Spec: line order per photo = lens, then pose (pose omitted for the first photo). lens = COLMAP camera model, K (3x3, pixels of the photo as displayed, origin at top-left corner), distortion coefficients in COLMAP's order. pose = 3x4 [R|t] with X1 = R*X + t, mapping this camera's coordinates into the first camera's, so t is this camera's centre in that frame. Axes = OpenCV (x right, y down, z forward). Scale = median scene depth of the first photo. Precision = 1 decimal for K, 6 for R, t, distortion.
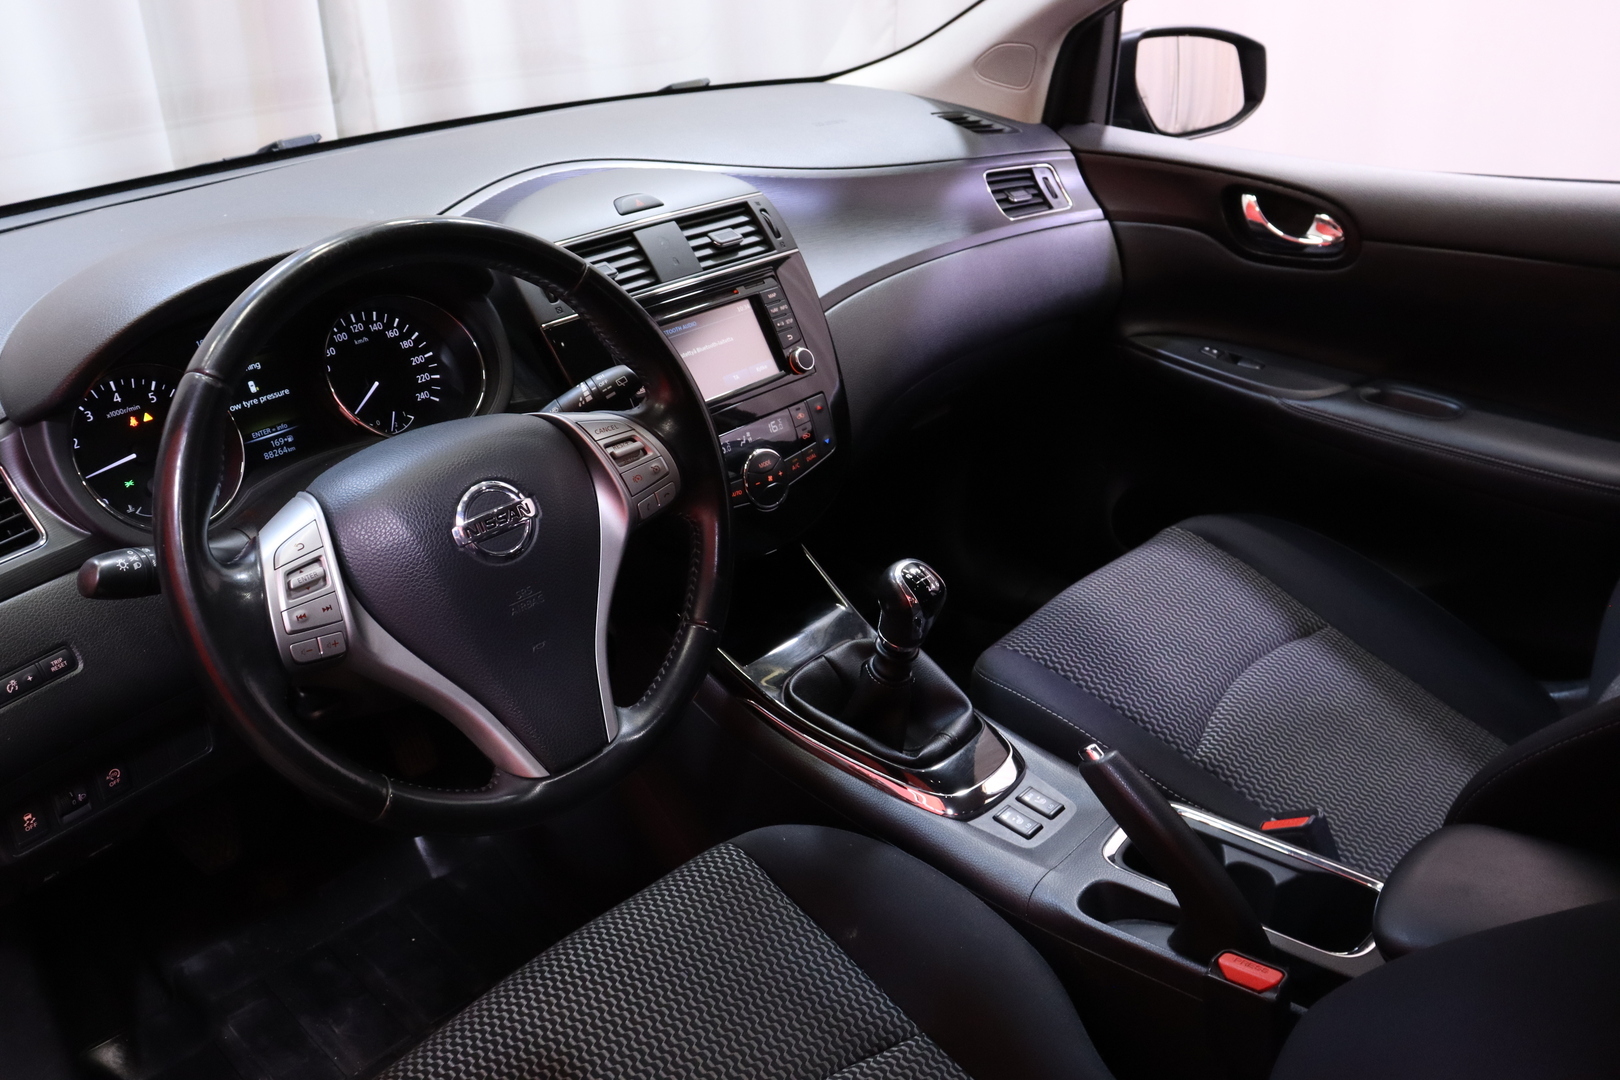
lens RADIAL K [[1303.5, 0, 823.5], [0, 1303.5, 544.1], [0, 0, 1]] dist [-0.193662, 0.136014]
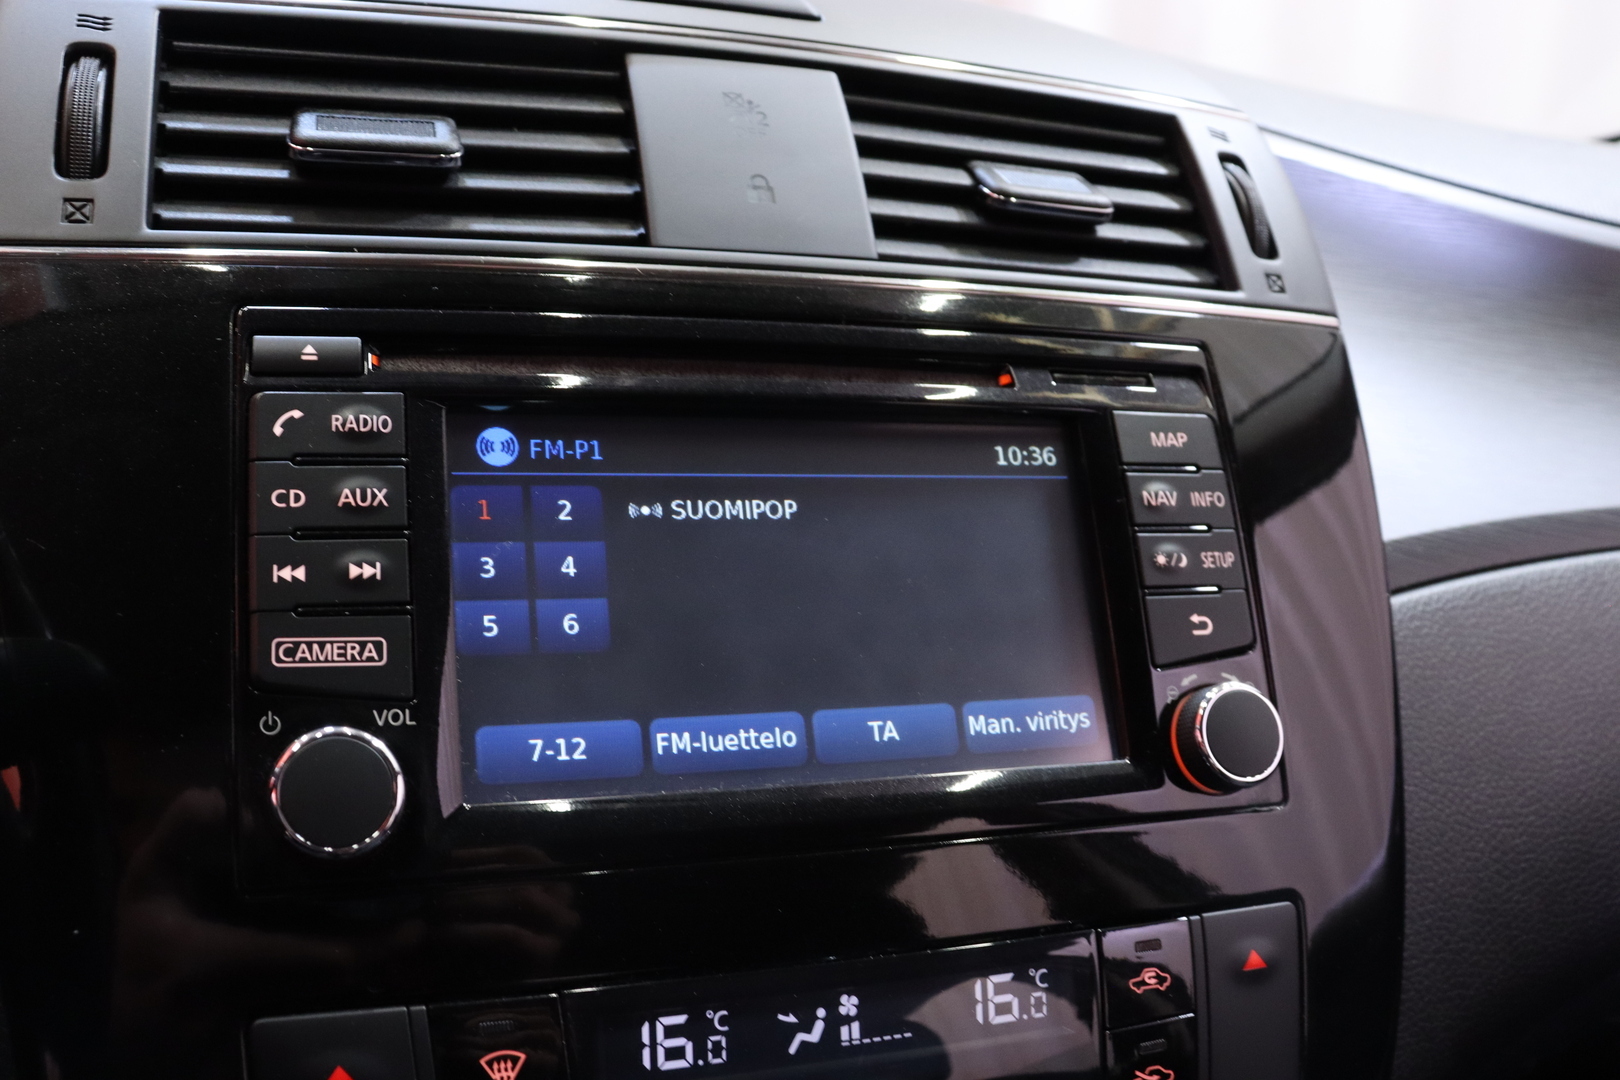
lens RADIAL K [[1447.3, 0, 805.2], [0, 1447.3, 552.5], [0, 0, 1]] dist [-0.116675, 0.045031]
pose [[0.879070, 0.196664, -0.434235, 0.022096], [-0.296780, 0.938644, -0.175694, -0.114288], [0.373039, 0.283320, 0.883500, 0.802888]]
